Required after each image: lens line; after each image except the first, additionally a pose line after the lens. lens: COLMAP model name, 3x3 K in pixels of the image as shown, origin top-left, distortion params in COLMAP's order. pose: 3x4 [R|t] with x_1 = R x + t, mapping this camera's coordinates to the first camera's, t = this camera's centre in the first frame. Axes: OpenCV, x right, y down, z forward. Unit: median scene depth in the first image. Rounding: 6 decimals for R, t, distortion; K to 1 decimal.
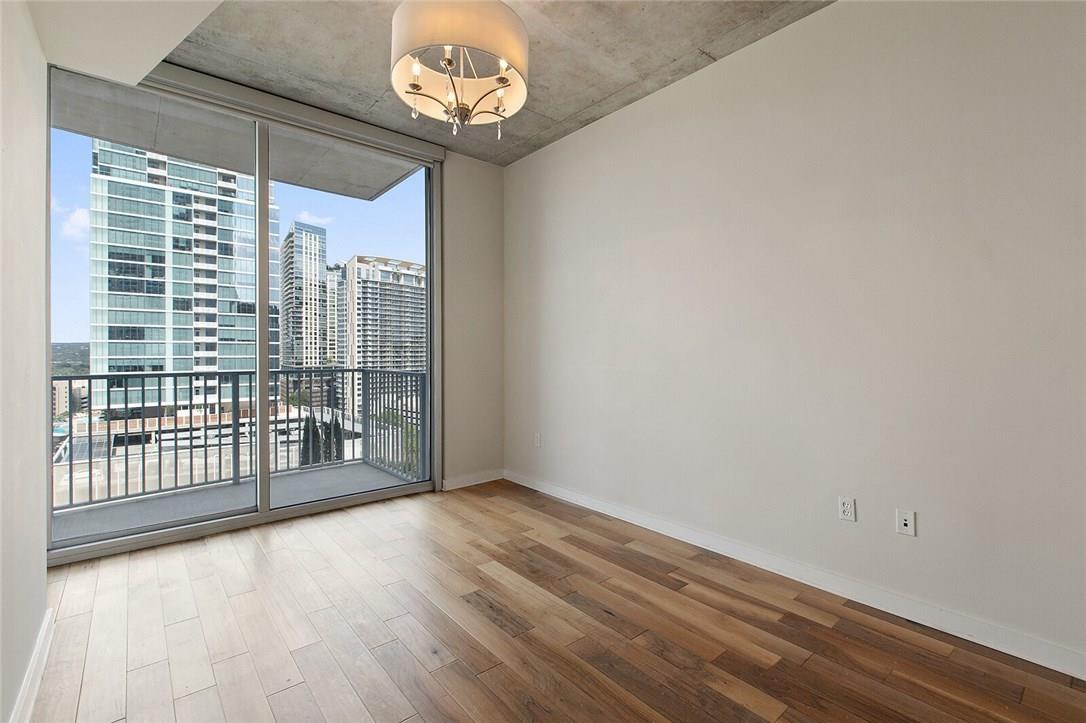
lens RADIAL K [[489.3, 0, 540.8], [0, 489.3, 354.6], [0, 0, 1]] dist [0.004780, -0.001260]
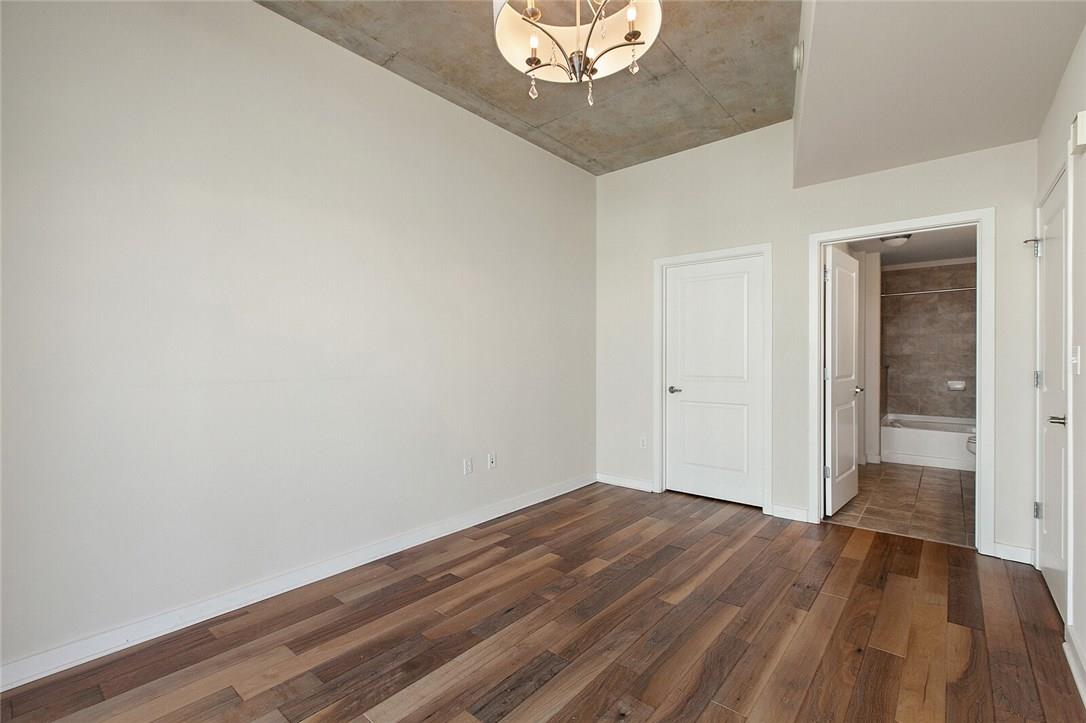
lens RADIAL K [[489.3, 0, 532.1], [0, 489.3, 361.6], [0, 0, 1]] dist [0.004780, -0.001260]
pose [[-0.170410, -0.008574, 0.985336, -0.803903], [0.005757, 0.999936, 0.009697, -0.006247], [-0.985356, 0.007325, -0.170350, 1.025722]]
